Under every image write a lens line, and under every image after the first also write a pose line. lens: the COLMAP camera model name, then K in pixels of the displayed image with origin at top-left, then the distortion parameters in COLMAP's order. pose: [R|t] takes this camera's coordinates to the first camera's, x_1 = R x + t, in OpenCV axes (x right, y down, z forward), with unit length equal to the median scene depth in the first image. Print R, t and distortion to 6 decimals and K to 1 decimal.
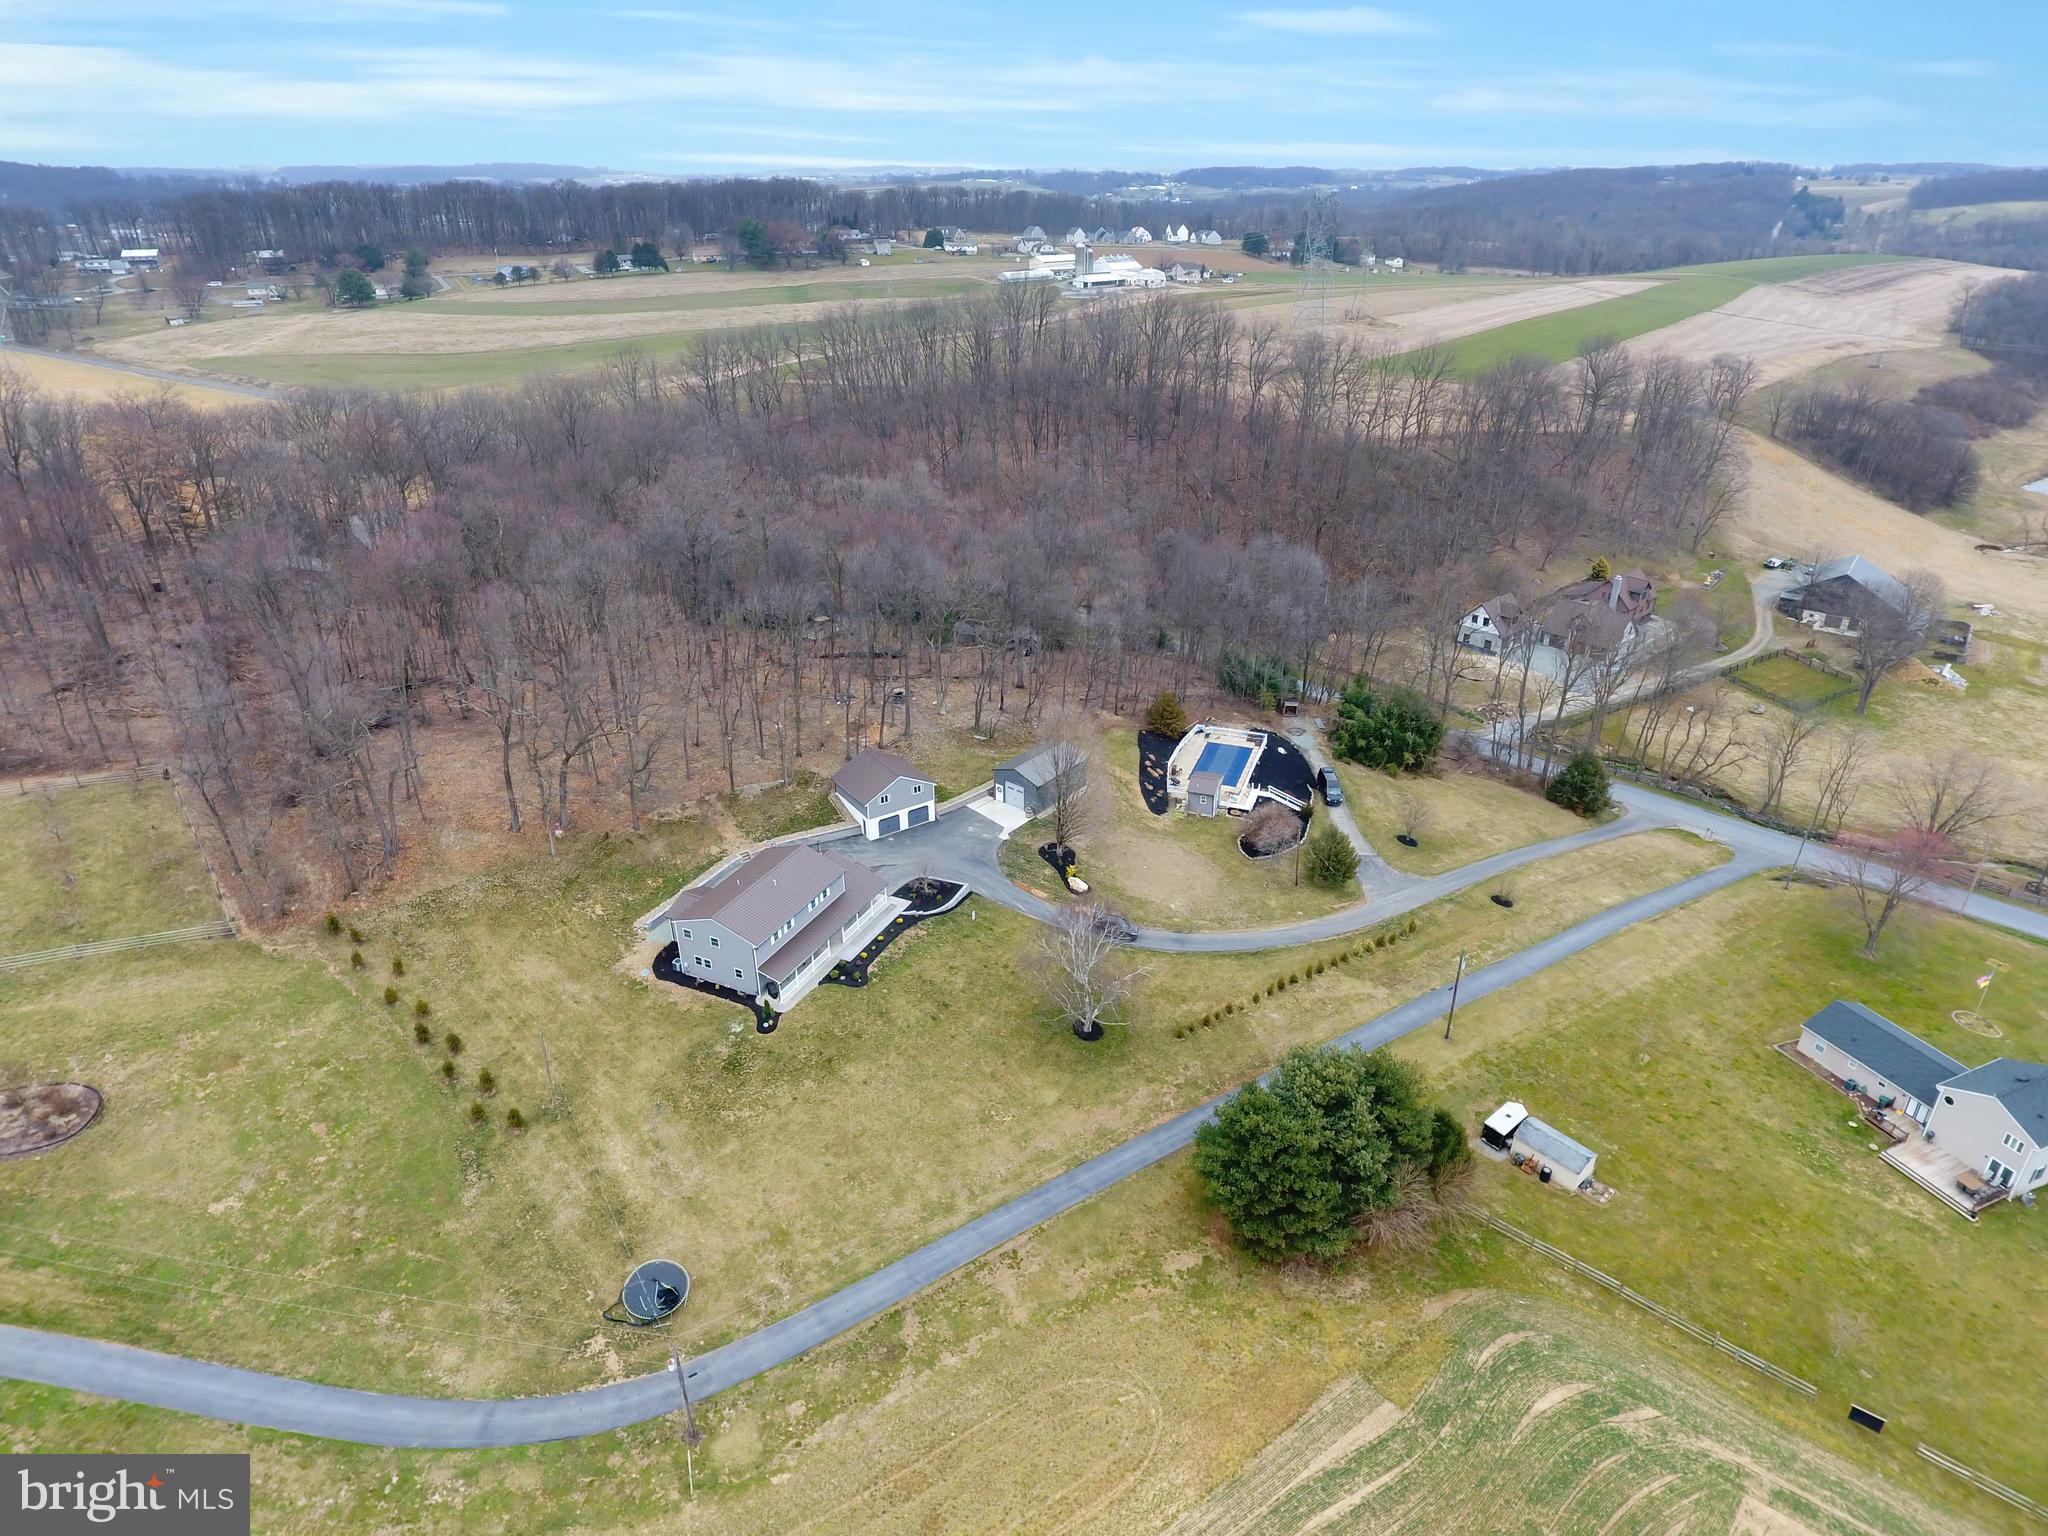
lens RADIAL K [[1187.0, 0, 1034.2], [0, 1187.0, 756.6], [0, 0, 1]] dist [-0.004544, -0.000424]
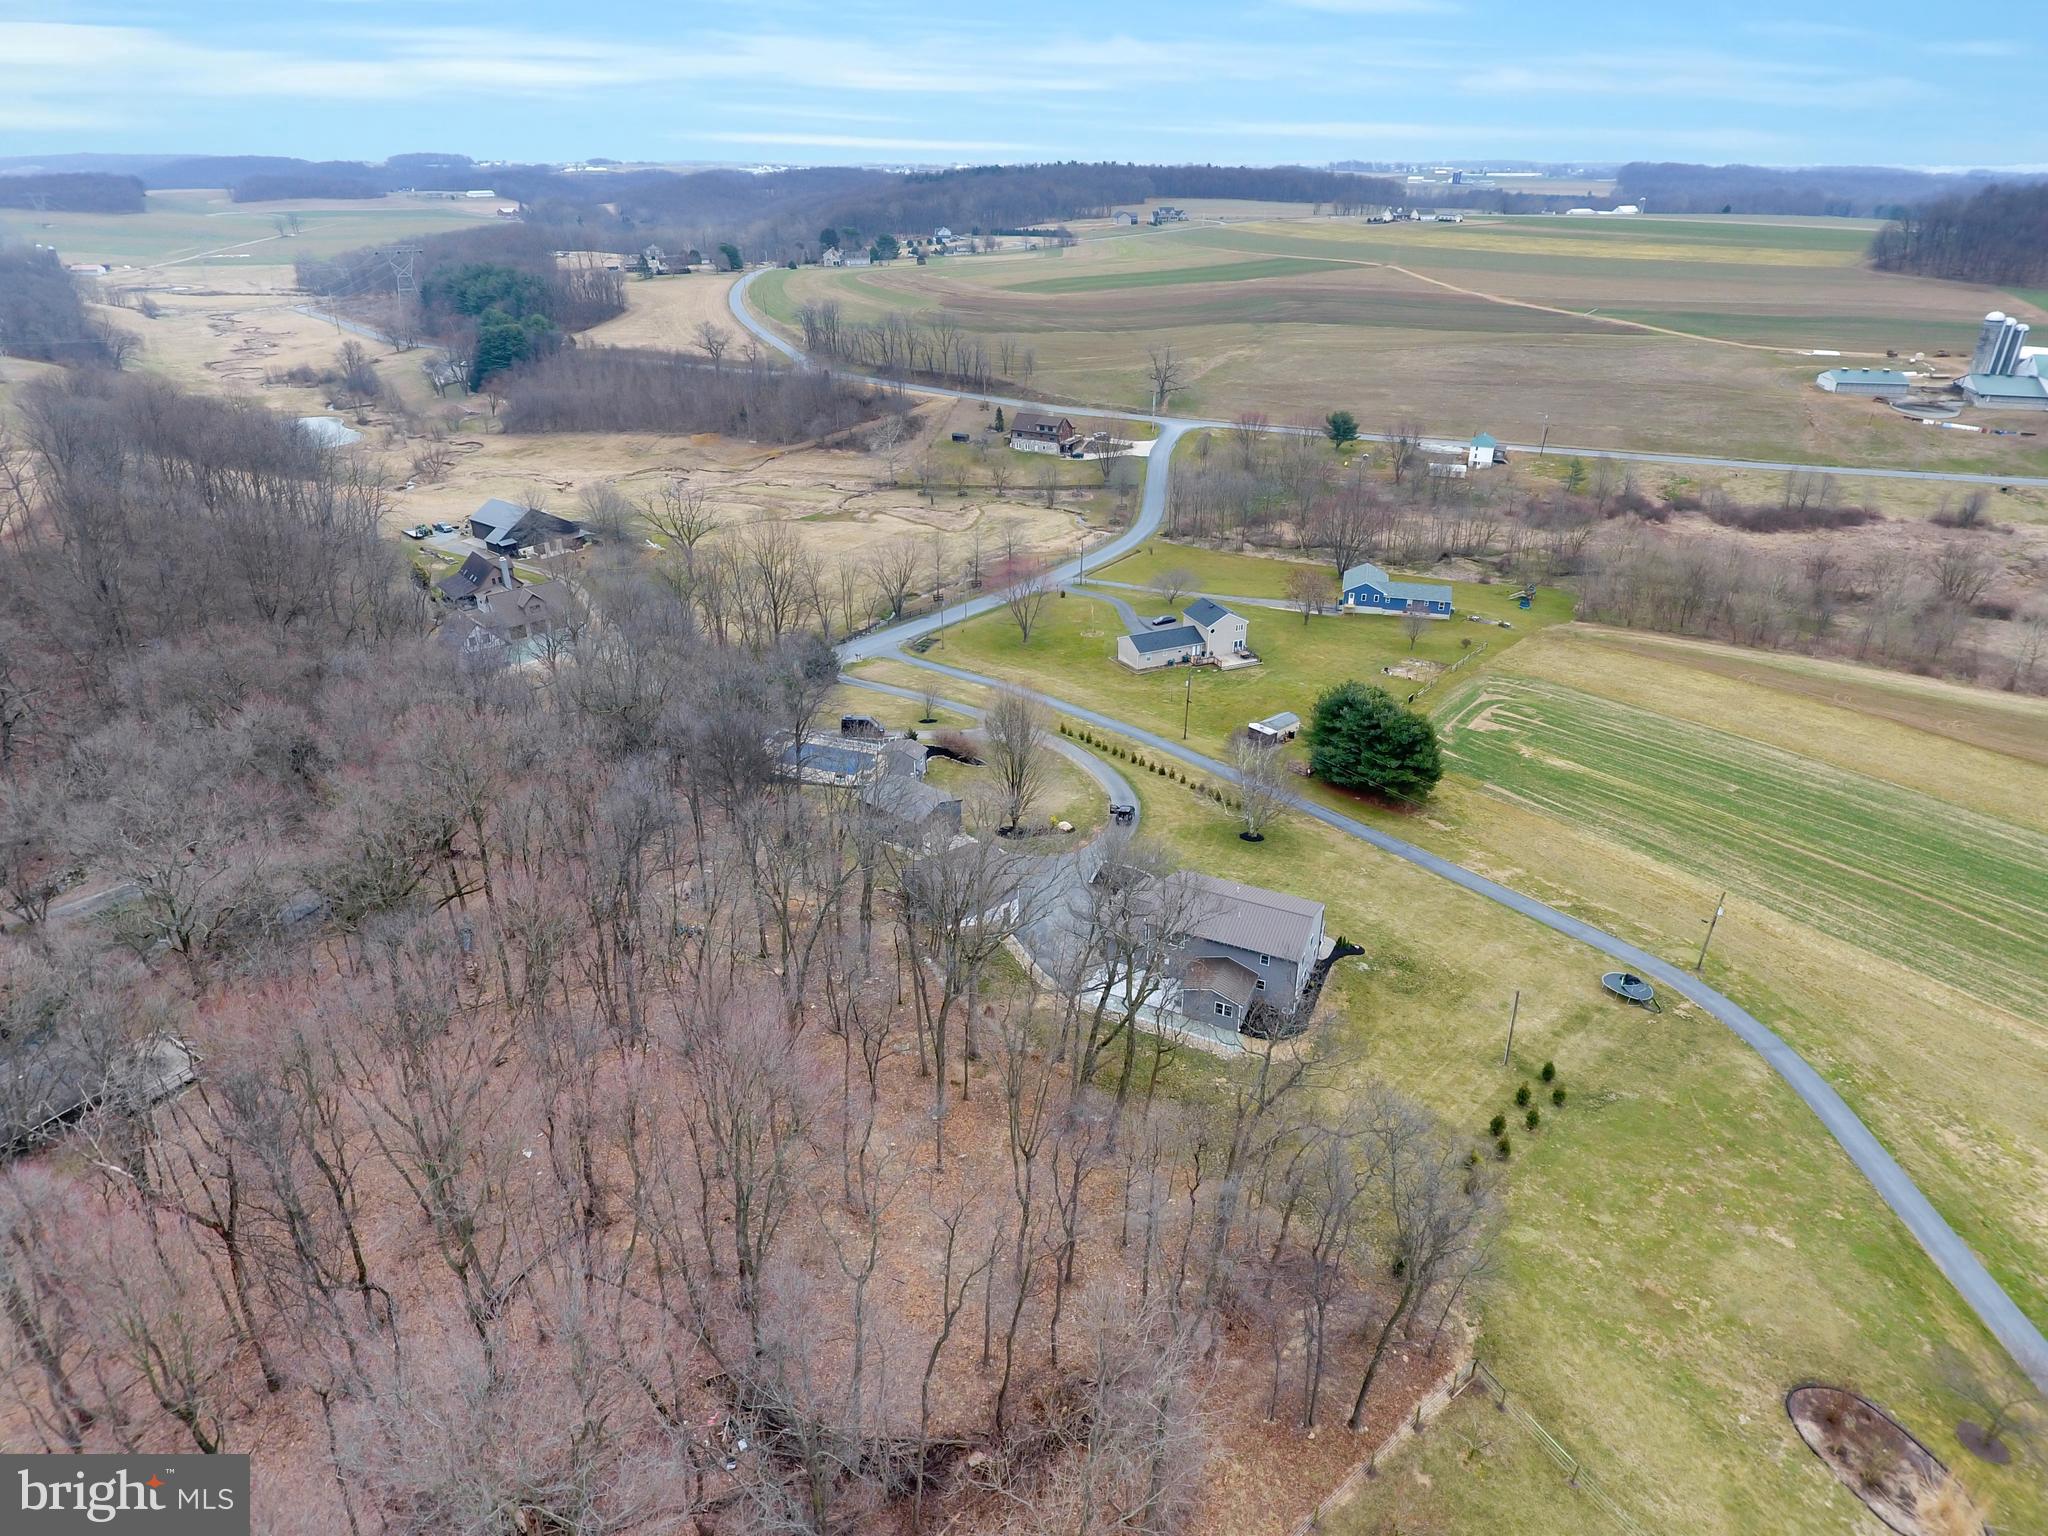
lens RADIAL K [[1196.8, 0, 1030.7], [0, 1196.8, 744.1], [0, 0, 1]] dist [-0.007111, 0.001048]
pose [[-0.005354, -0.437347, 0.899277, -1.029113], [0.449090, 0.802449, 0.392930, -0.445566], [-0.893471, 0.405959, 0.192112, 0.893686]]
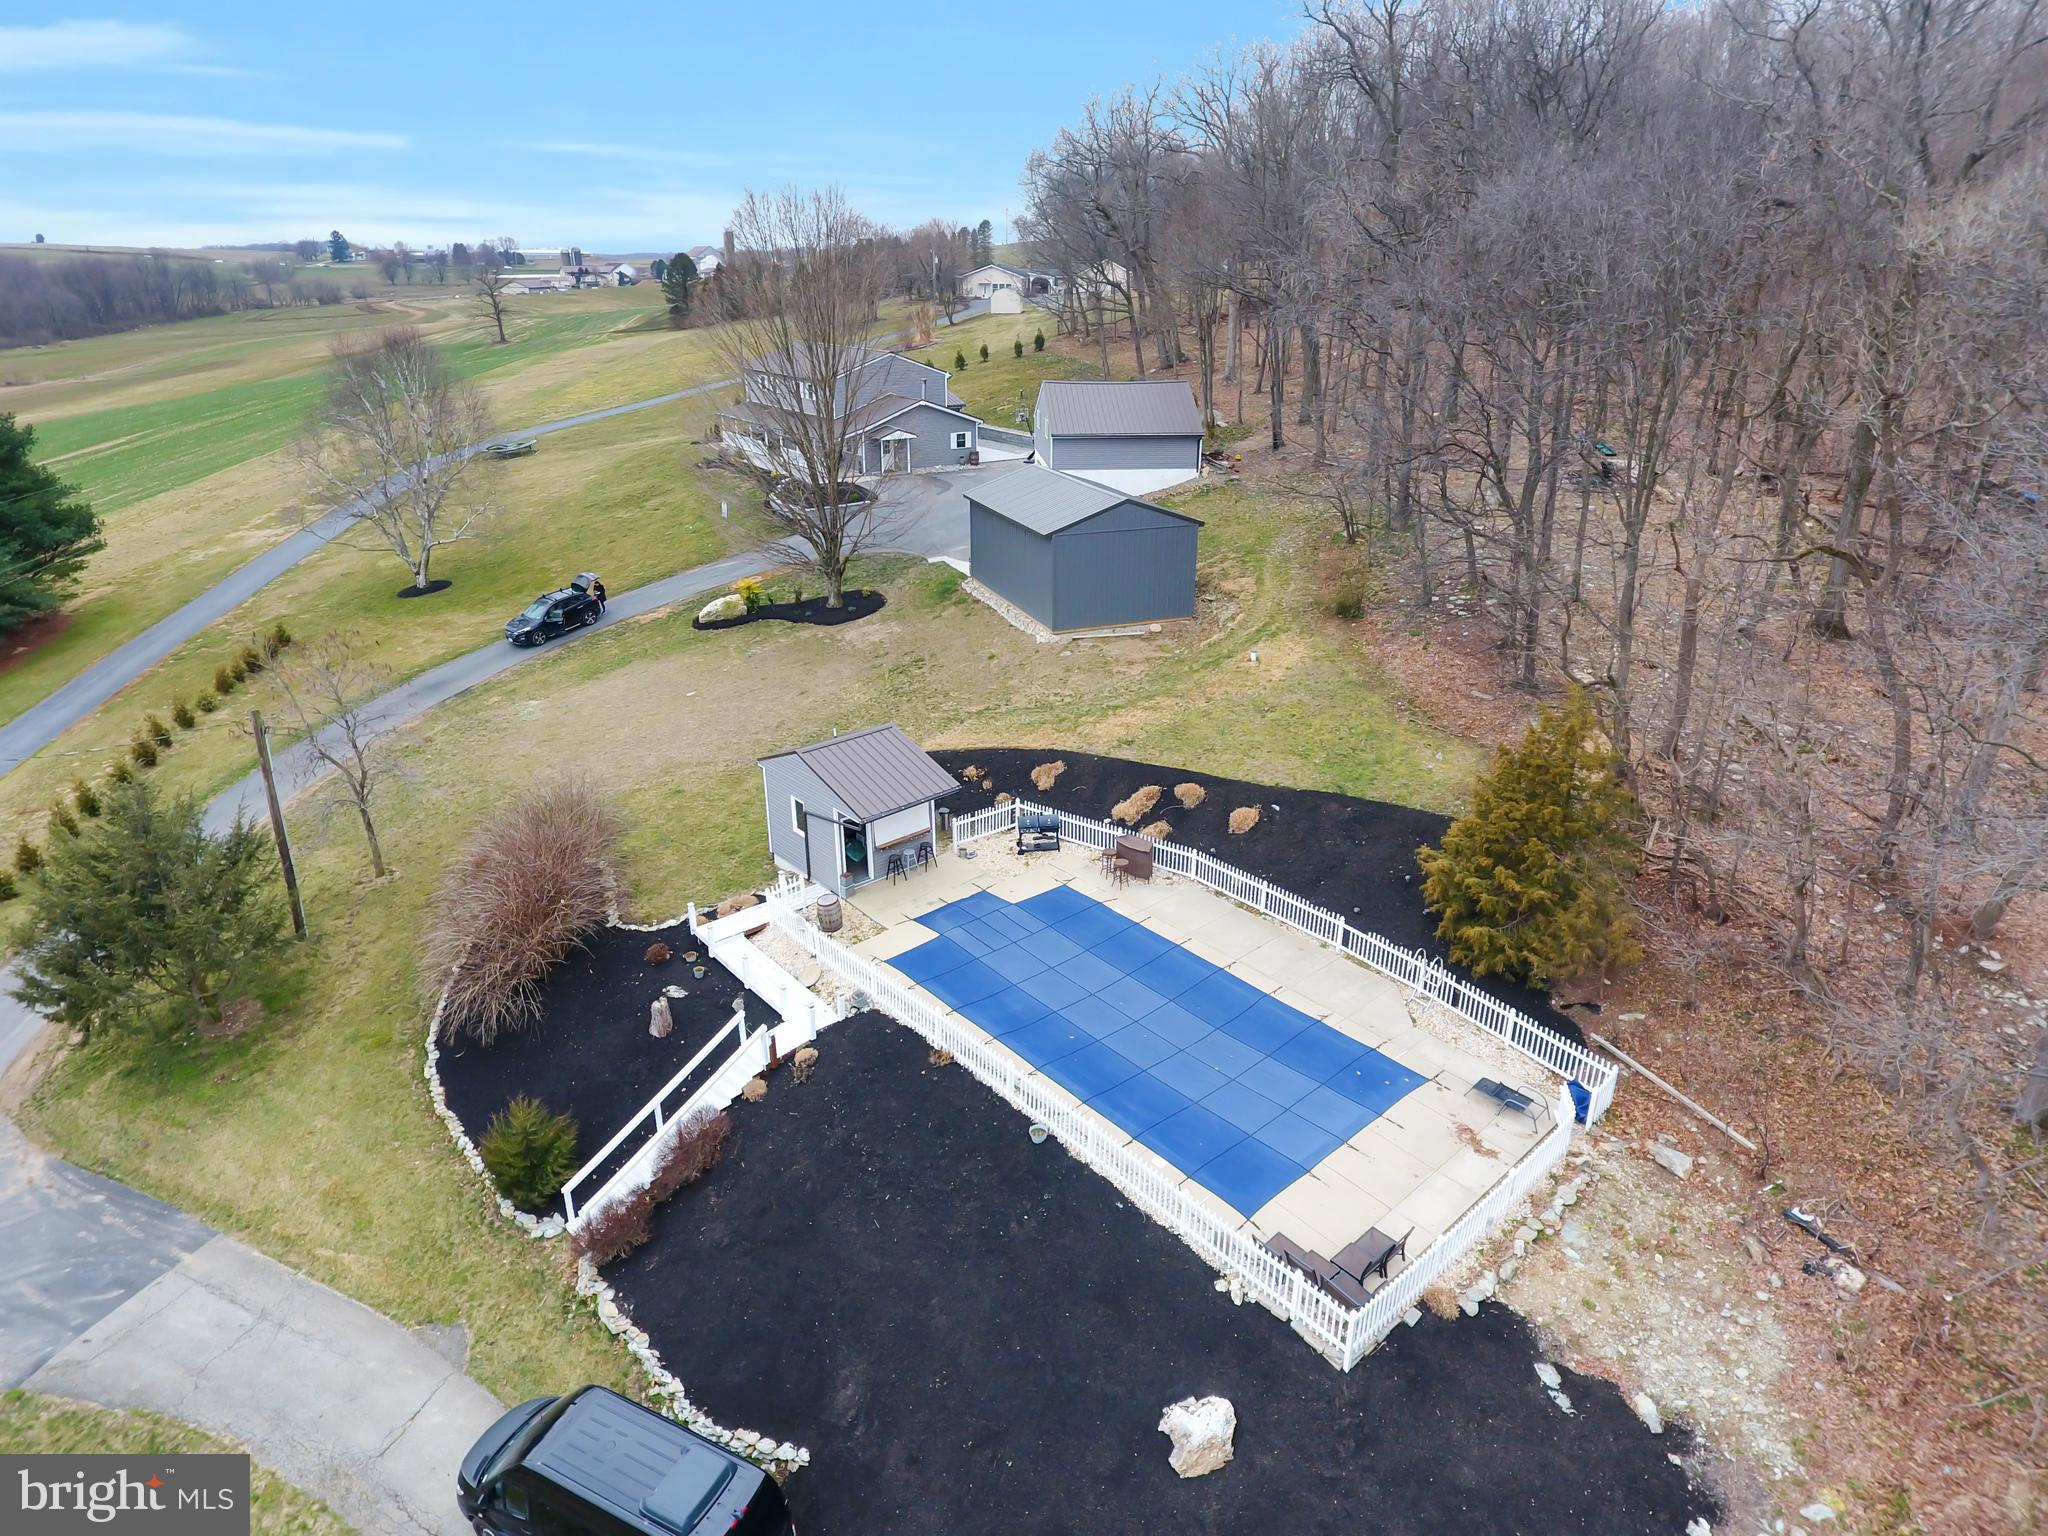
lens RADIAL K [[1187.0, 0, 1034.2], [0, 1187.0, 756.6], [0, 0, 1]] dist [-0.004544, -0.000424]
pose [[-0.472410, 0.344616, -0.811214, 0.413095], [-0.392101, 0.742125, 0.543606, -0.161001], [0.789358, 0.574883, -0.215463, 1.387548]]
